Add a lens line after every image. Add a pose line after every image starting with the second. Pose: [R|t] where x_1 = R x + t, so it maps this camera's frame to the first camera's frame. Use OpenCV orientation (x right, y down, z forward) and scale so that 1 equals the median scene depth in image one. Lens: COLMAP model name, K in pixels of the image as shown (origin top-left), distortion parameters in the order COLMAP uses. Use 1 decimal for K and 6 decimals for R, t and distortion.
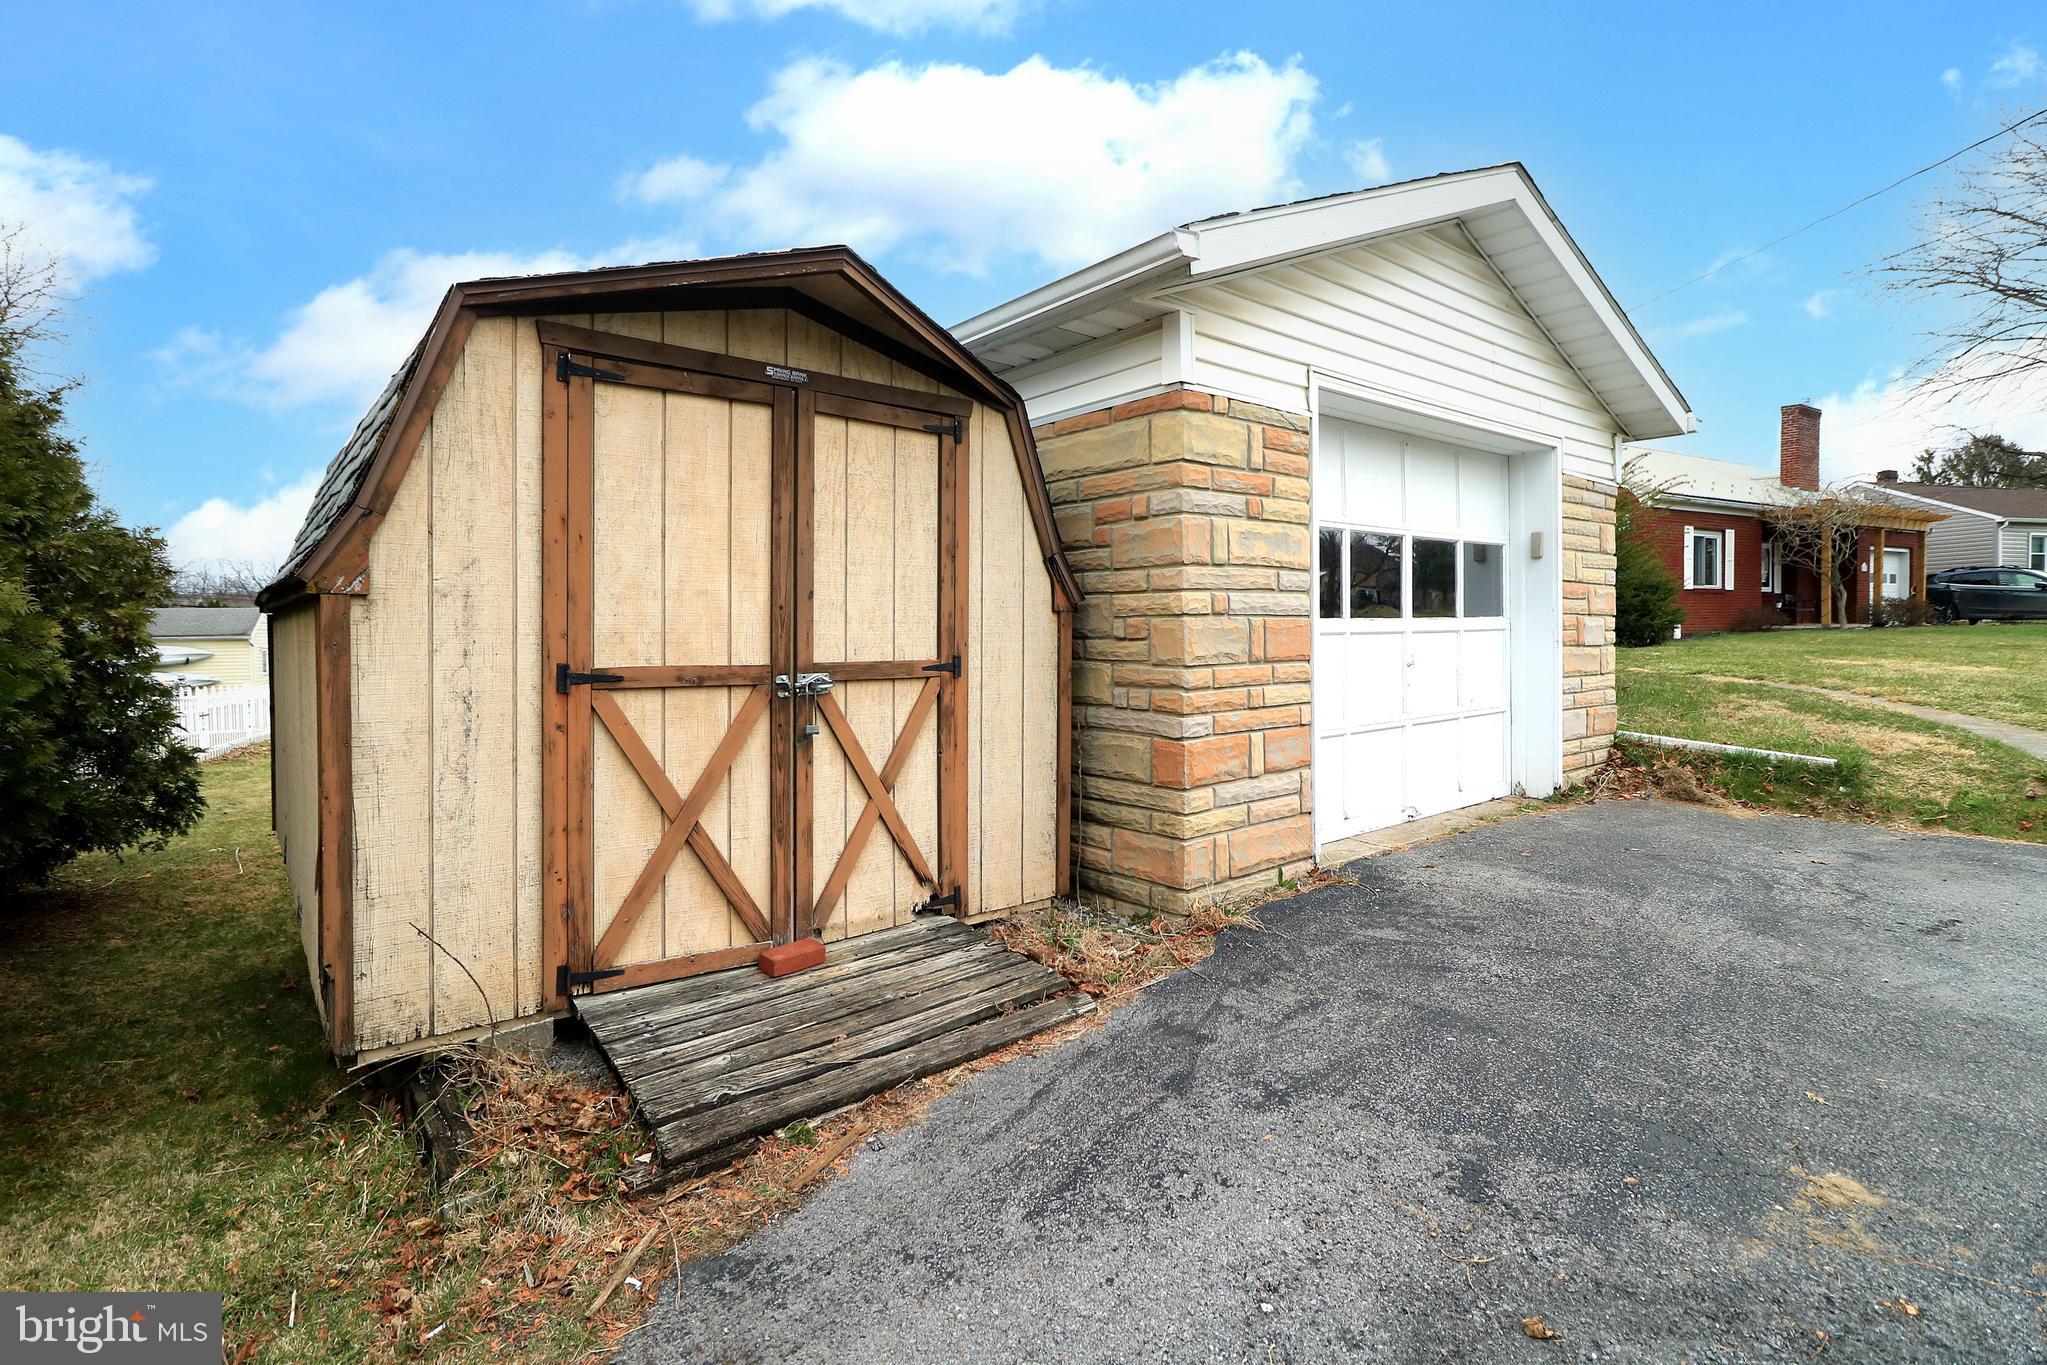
lens RADIAL K [[938.7, 0, 1023.1], [0, 938.7, 617.1], [0, 0, 1]] dist [-0.000647, -0.000059]
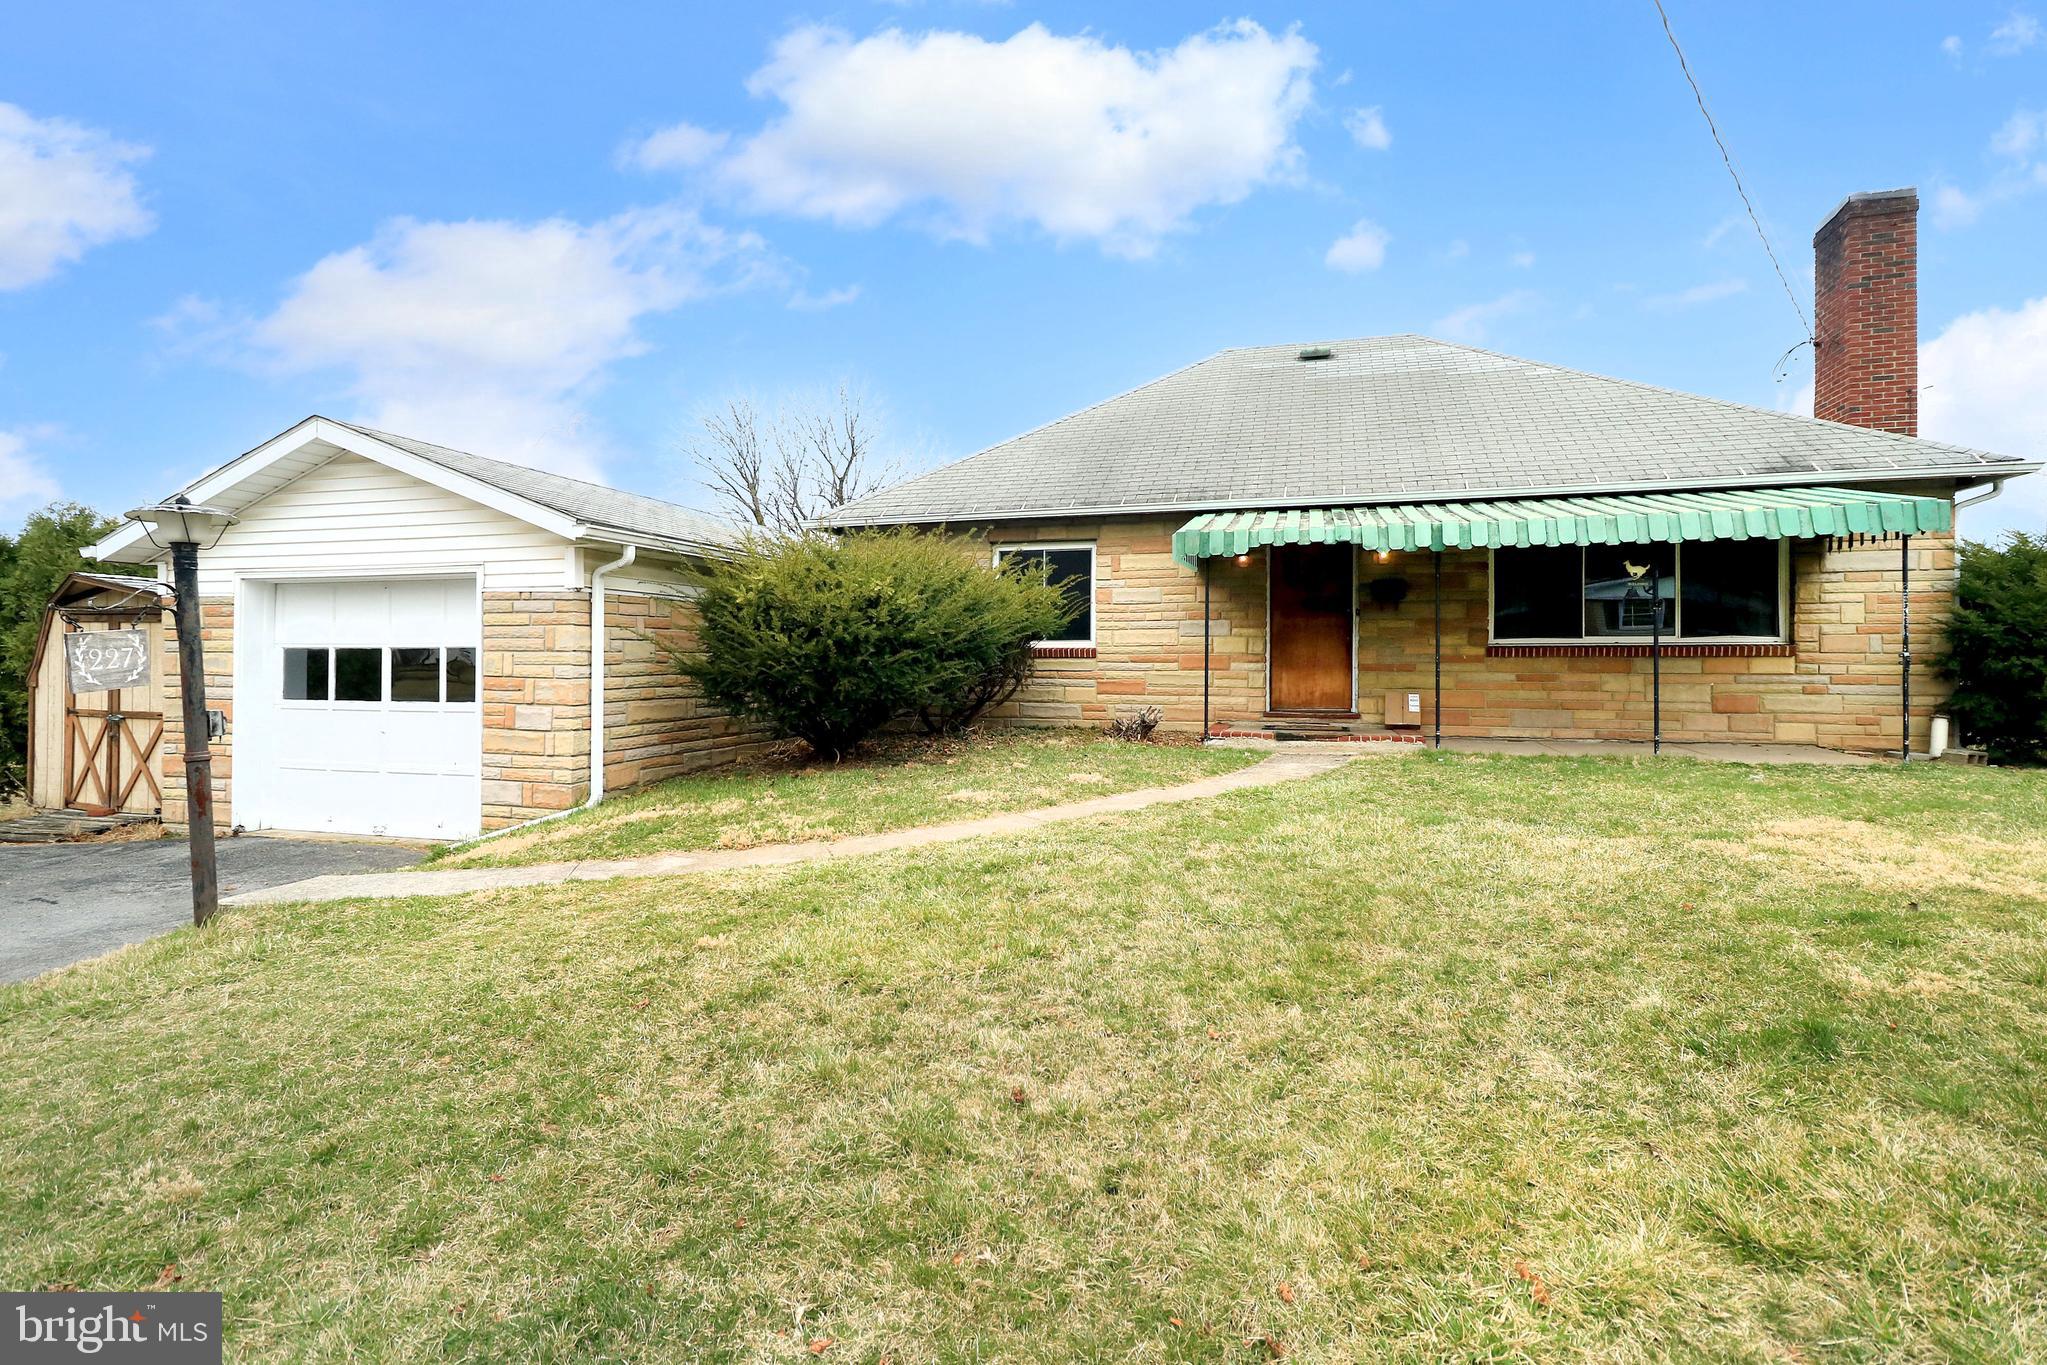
lens RADIAL K [[1002.8, 0, 1031.8], [0, 1002.8, 643.9], [0, 0, 1]] dist [0.002115, 0.000625]
pose [[0.560823, -0.011807, -0.827851, 2.526065], [-0.001097, 0.999887, -0.015004, -0.073276], [0.827935, 0.009323, 0.560747, 1.035637]]
